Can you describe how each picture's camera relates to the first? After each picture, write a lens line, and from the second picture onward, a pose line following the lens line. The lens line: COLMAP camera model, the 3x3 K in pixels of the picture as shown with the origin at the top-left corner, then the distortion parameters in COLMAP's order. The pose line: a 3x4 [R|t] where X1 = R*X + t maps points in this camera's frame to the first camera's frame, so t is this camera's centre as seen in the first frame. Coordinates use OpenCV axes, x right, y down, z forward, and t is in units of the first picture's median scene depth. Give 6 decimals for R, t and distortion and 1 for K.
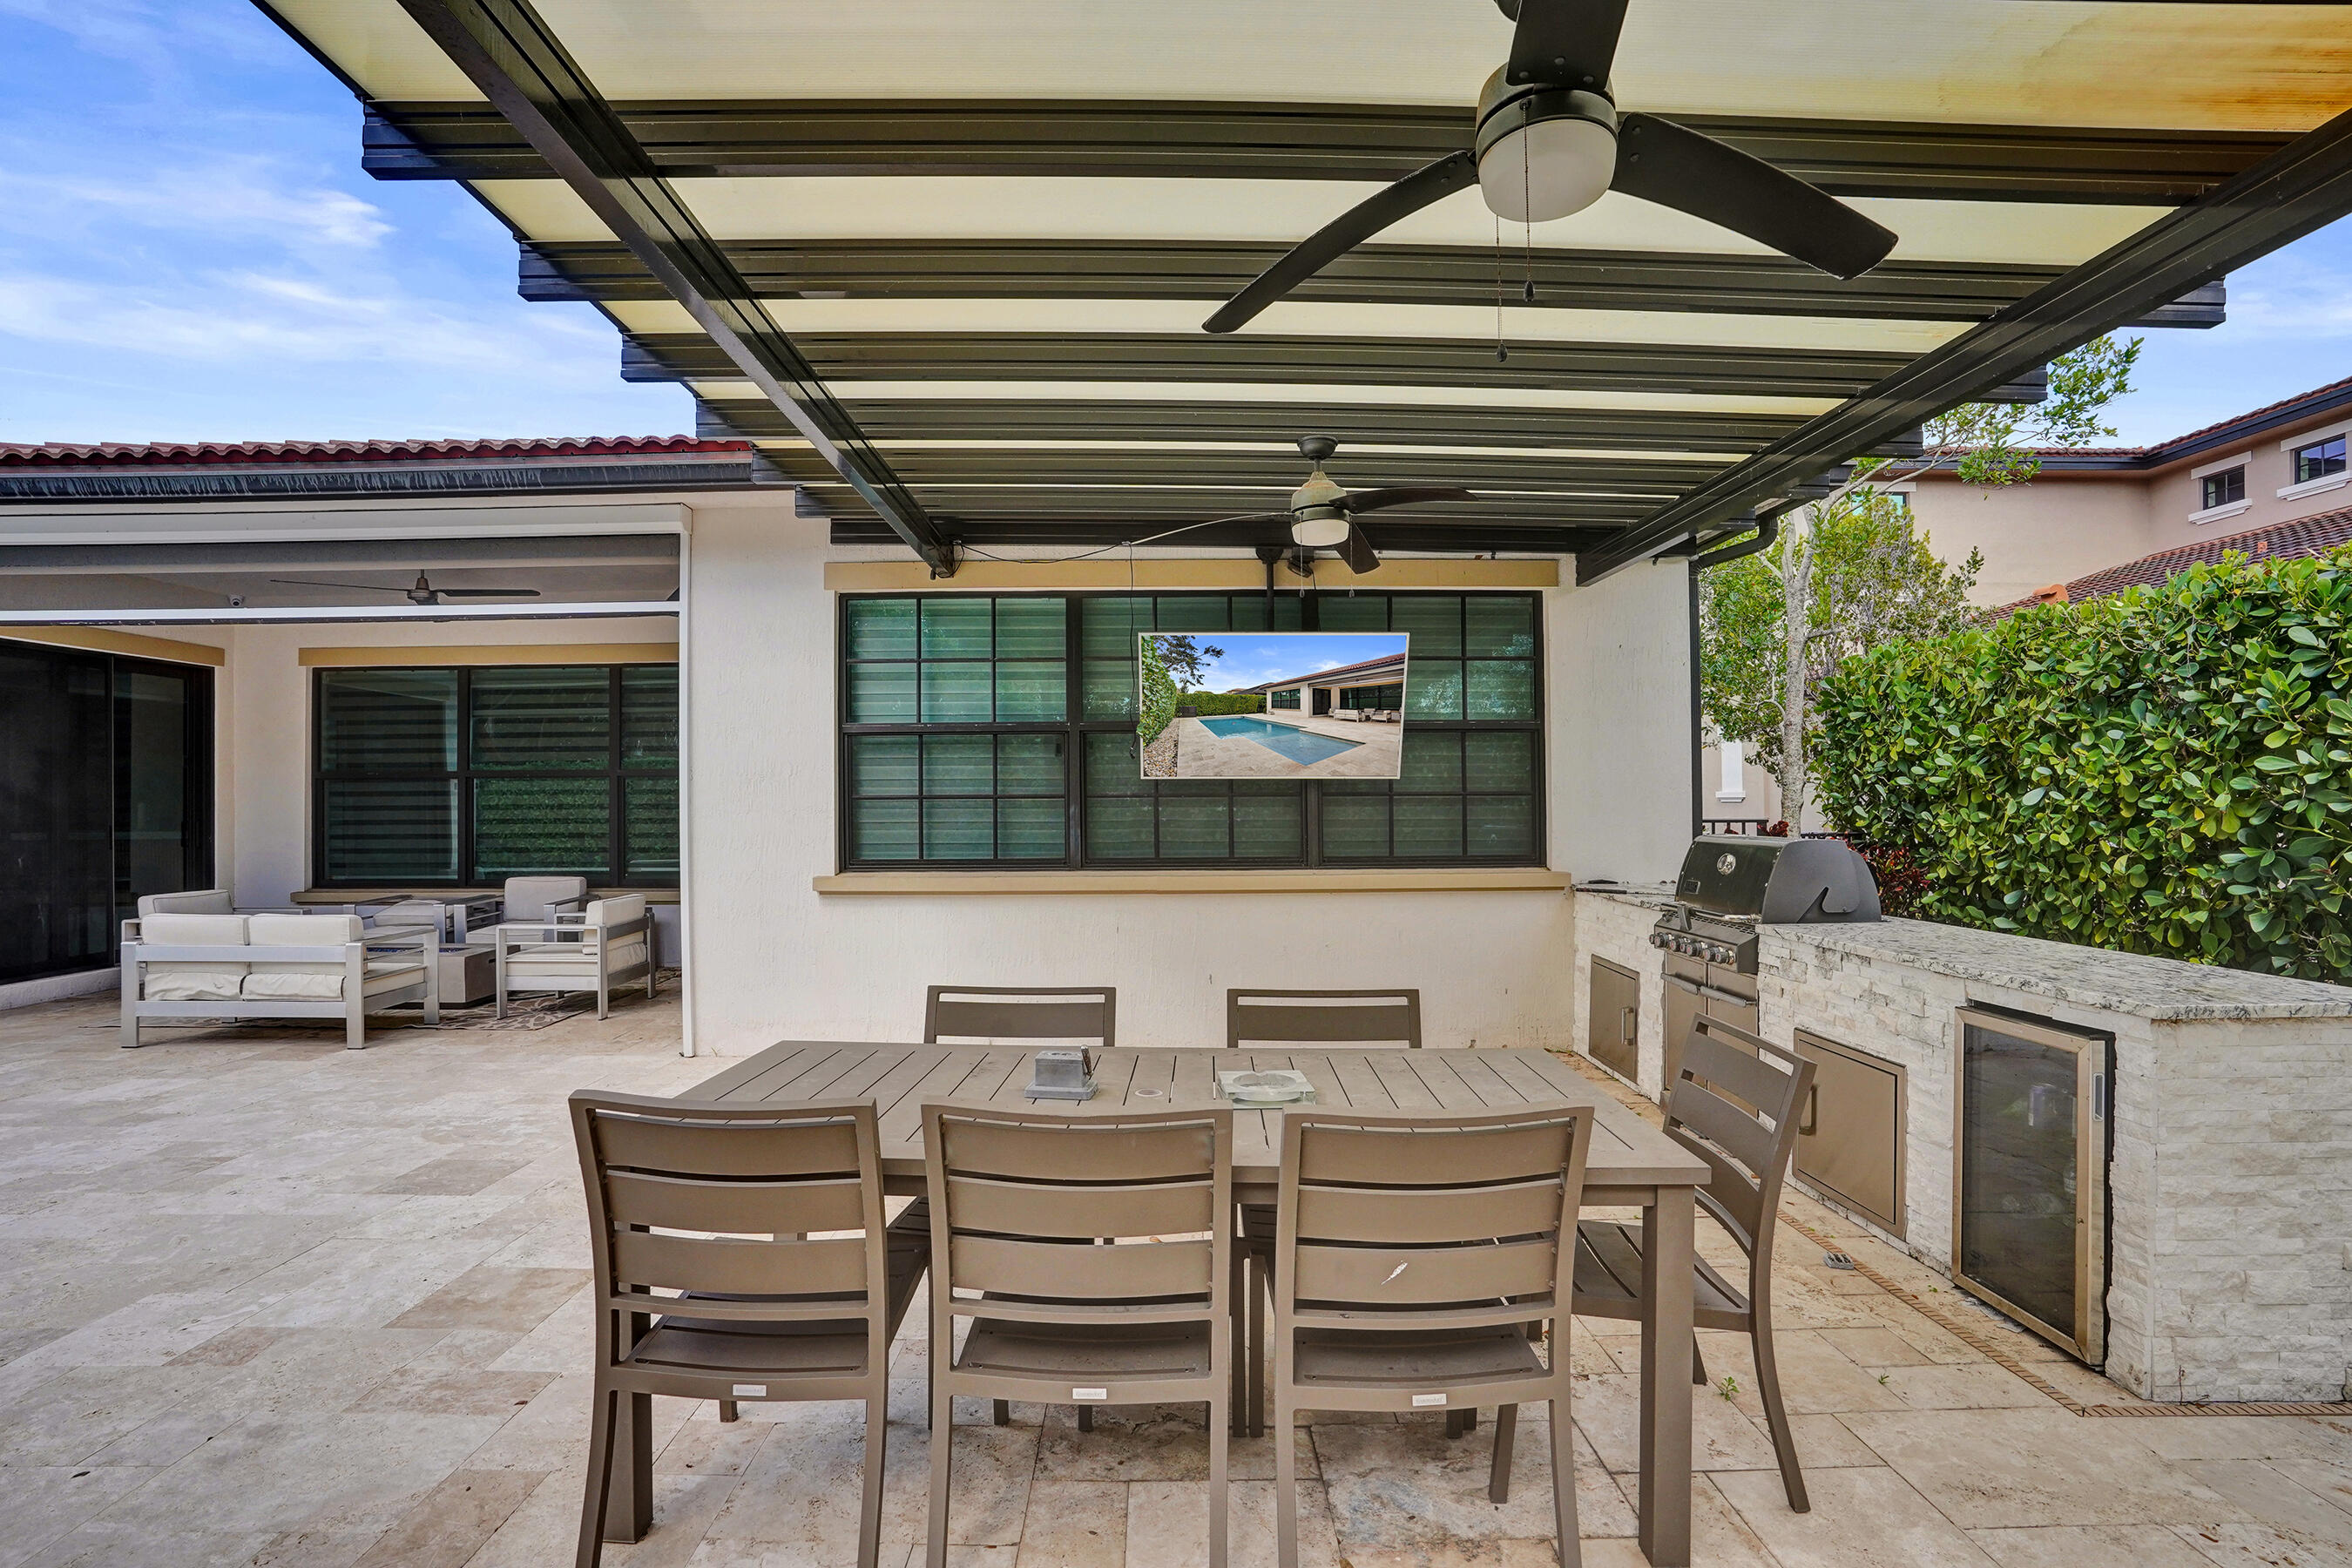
lens RADIAL K [[1116.3, 0, 1176.0], [0, 1116.3, 784.0], [0, 0, 1]] dist [-0.042158, 0.021985]
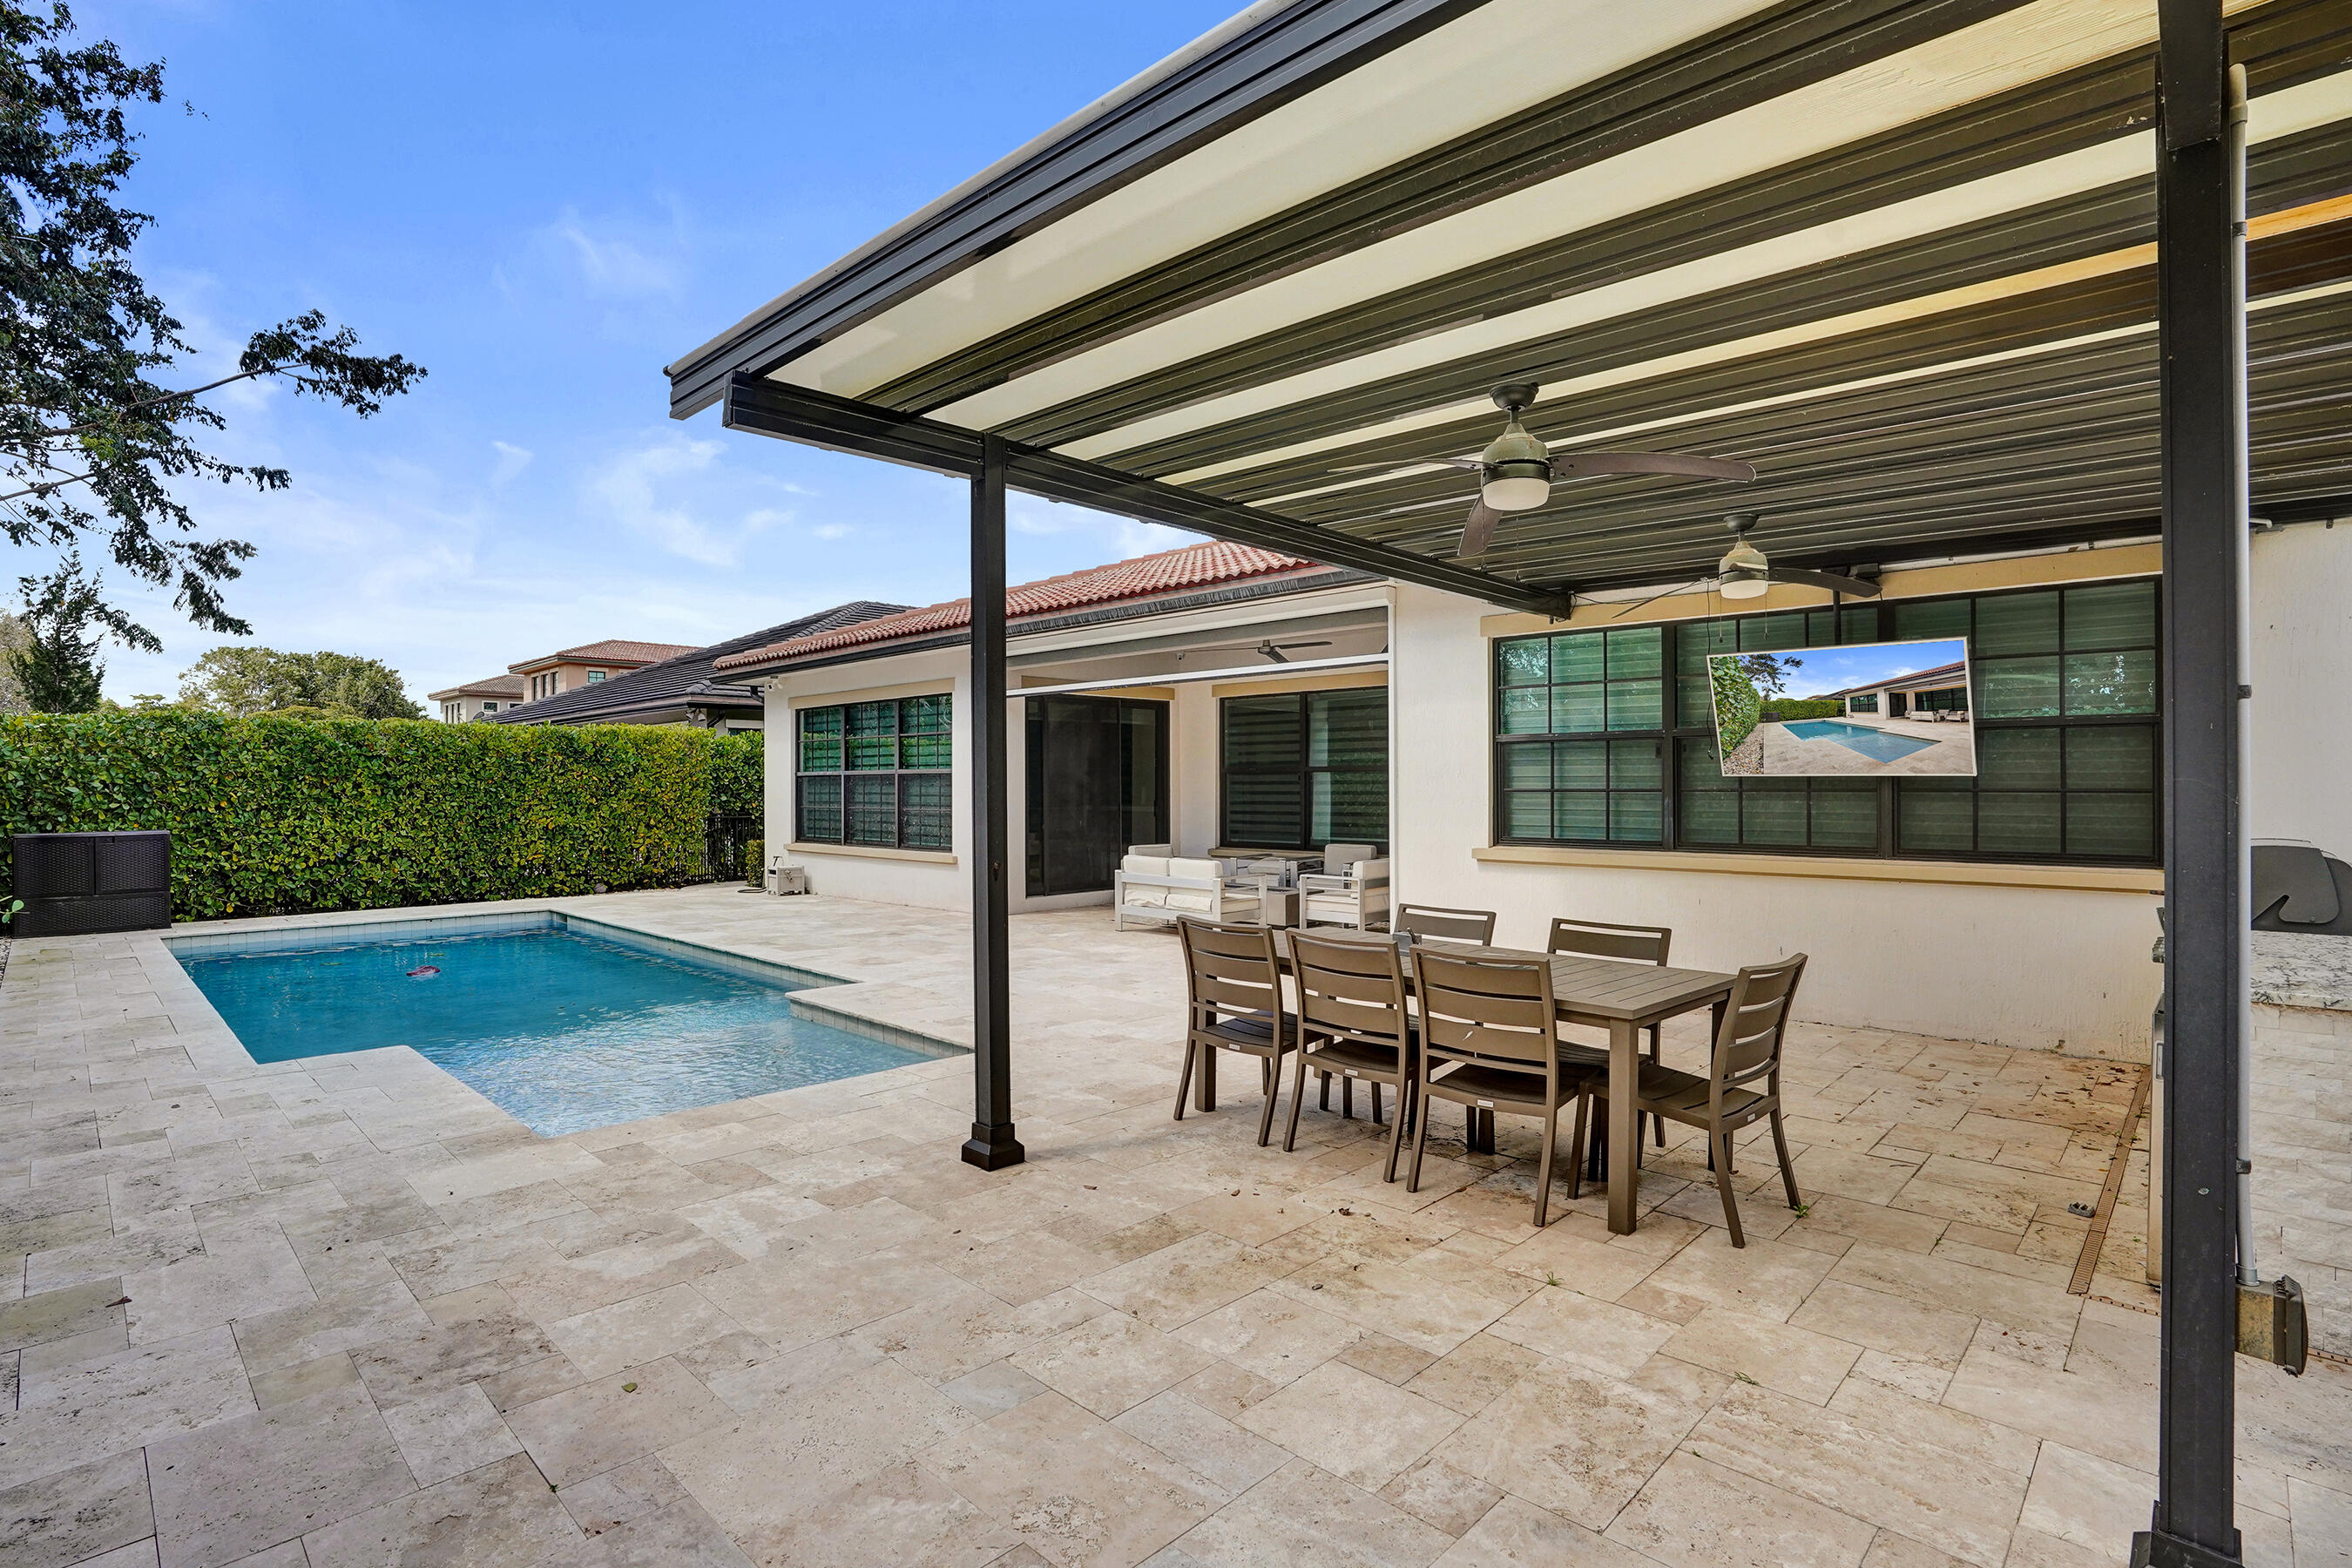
lens RADIAL K [[1145.7, 0, 1176.0], [0, 1145.7, 784.0], [0, 0, 1]] dist [-0.083308, 0.025340]
pose [[0.727689, 0.003931, -0.685896, 0.356070], [0.006215, 0.999905, 0.012325, -0.014470], [0.685879, -0.013232, 0.727596, -0.257961]]
